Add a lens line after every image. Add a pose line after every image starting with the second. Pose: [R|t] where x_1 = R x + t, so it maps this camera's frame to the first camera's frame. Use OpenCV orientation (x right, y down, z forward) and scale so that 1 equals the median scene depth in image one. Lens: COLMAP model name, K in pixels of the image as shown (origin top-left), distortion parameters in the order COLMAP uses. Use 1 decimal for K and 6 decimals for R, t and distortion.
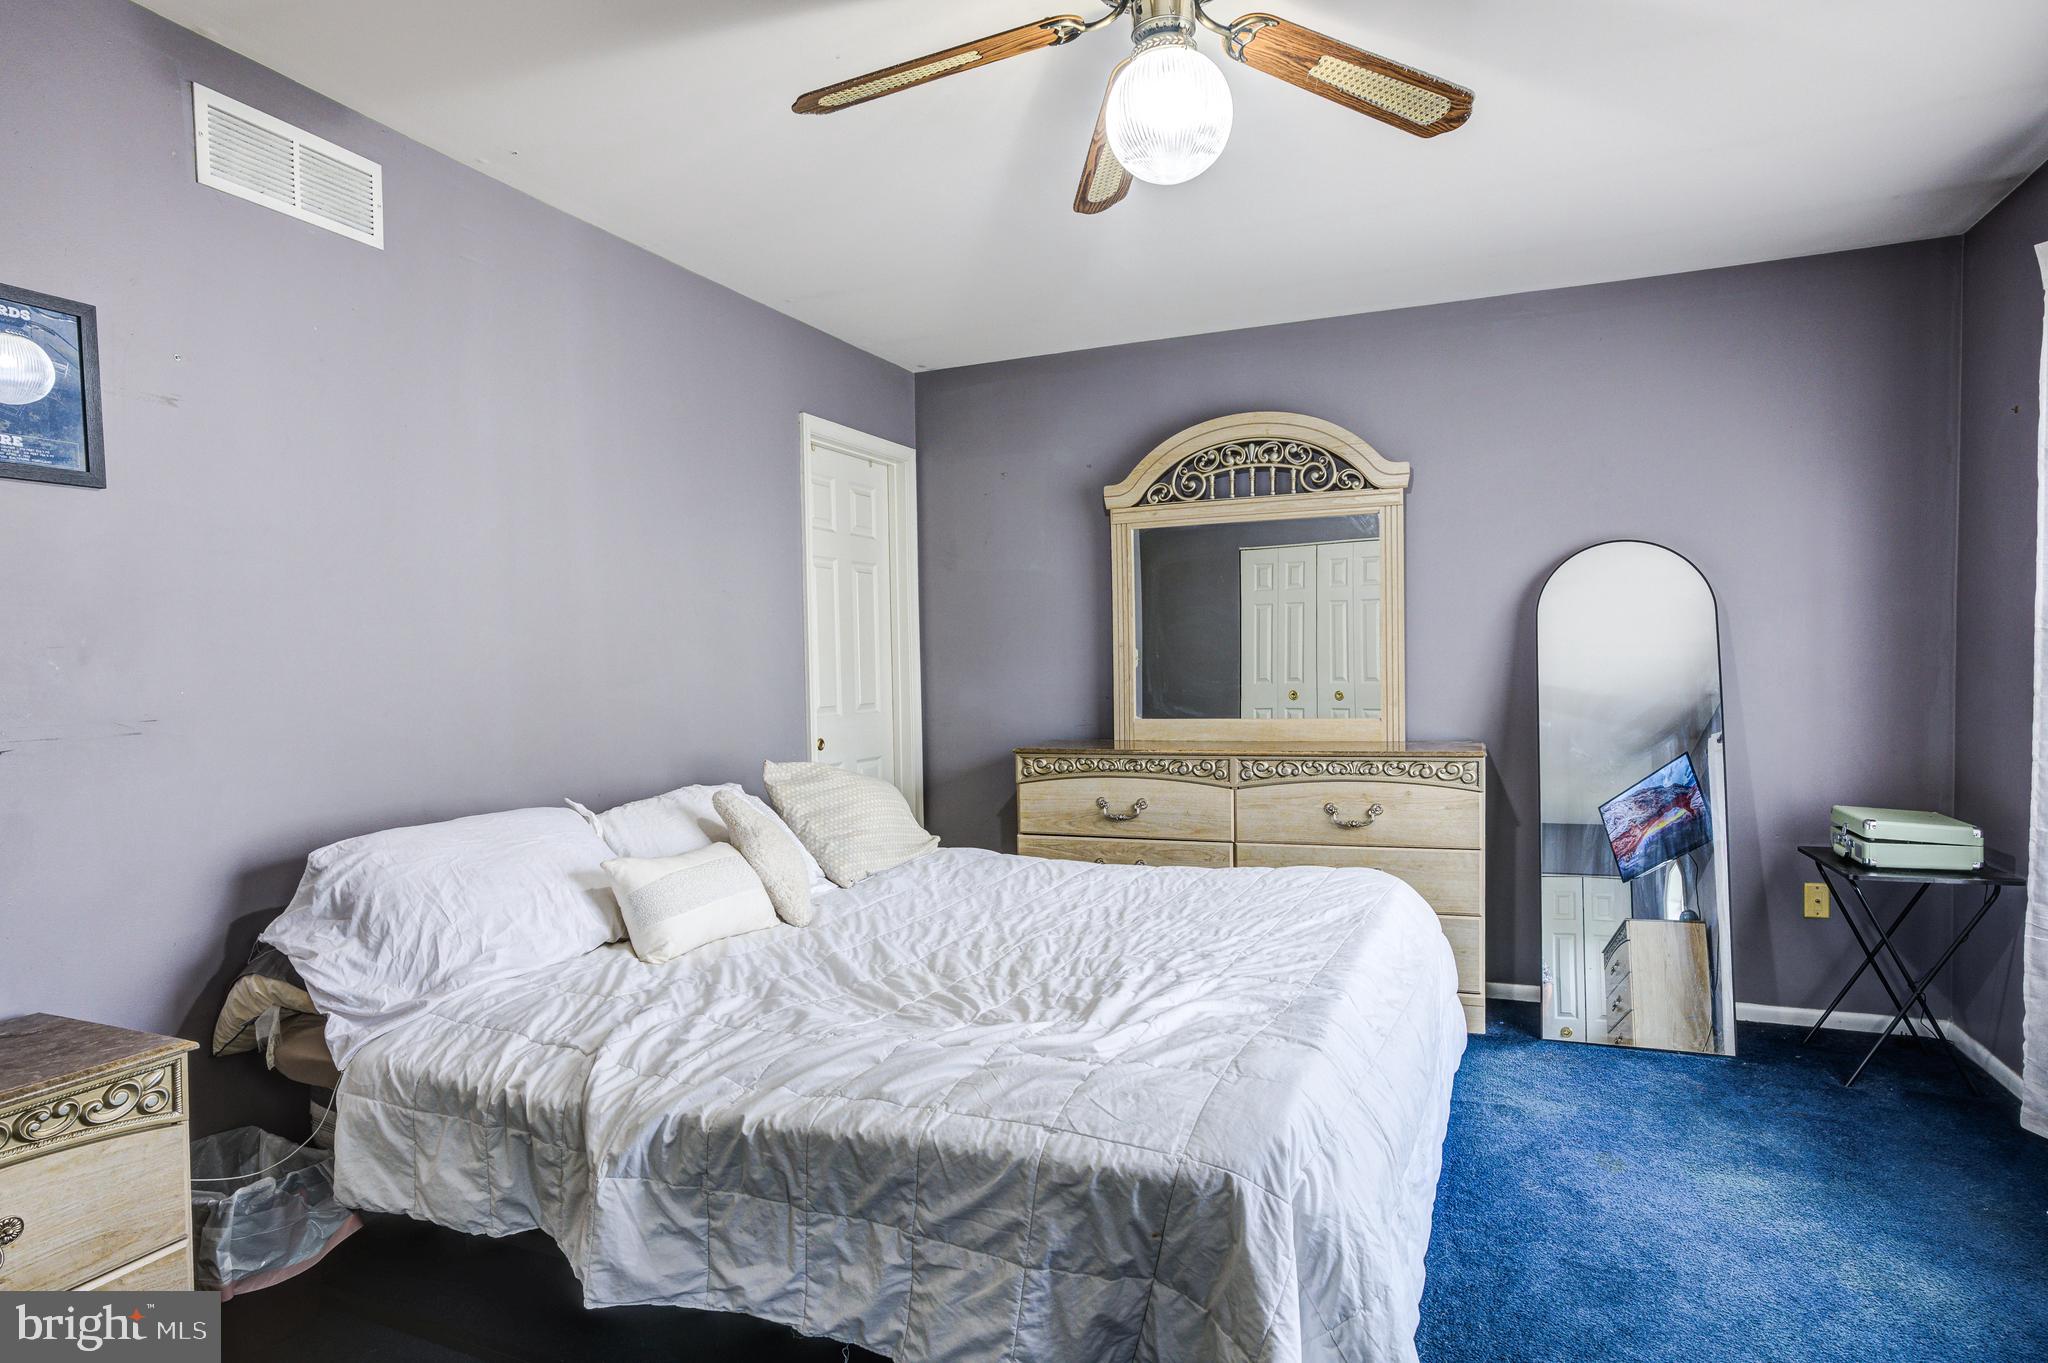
lens RADIAL K [[1112.6, 0, 992.4], [0, 1112.6, 673.4], [0, 0, 1]] dist [-0.067393, 0.042121]
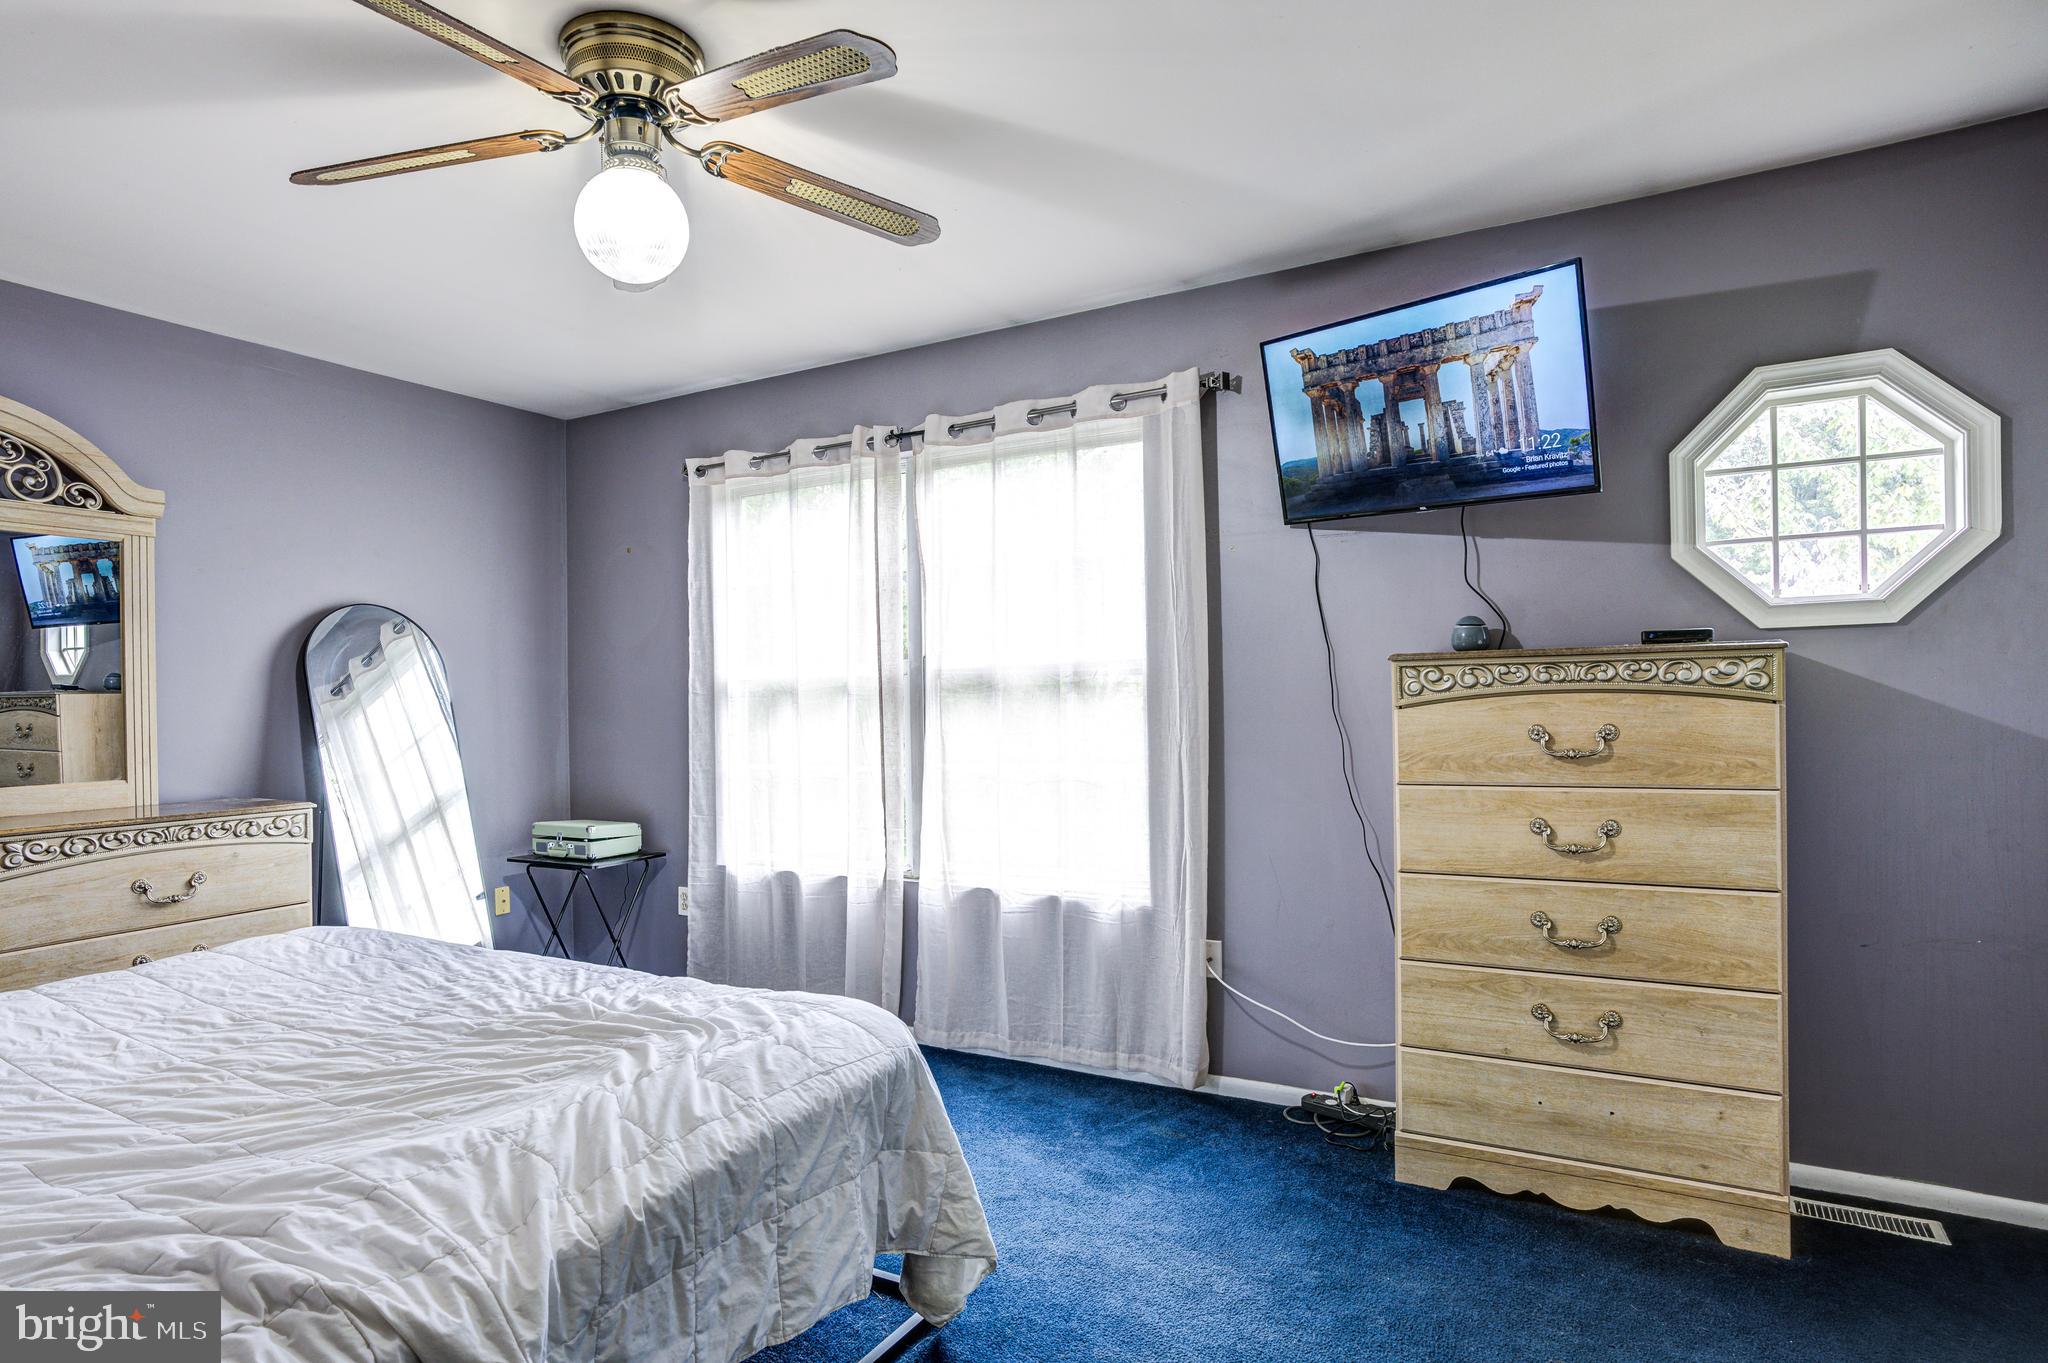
lens RADIAL K [[1112.6, 0, 992.4], [0, 1112.6, 673.4], [0, 0, 1]] dist [-0.067393, 0.042121]
pose [[0.136622, 0.039843, 0.989822, -0.432172], [0.020208, 0.998871, -0.042996, 0.008461], [-0.990417, 0.025876, 0.135663, 0.235267]]
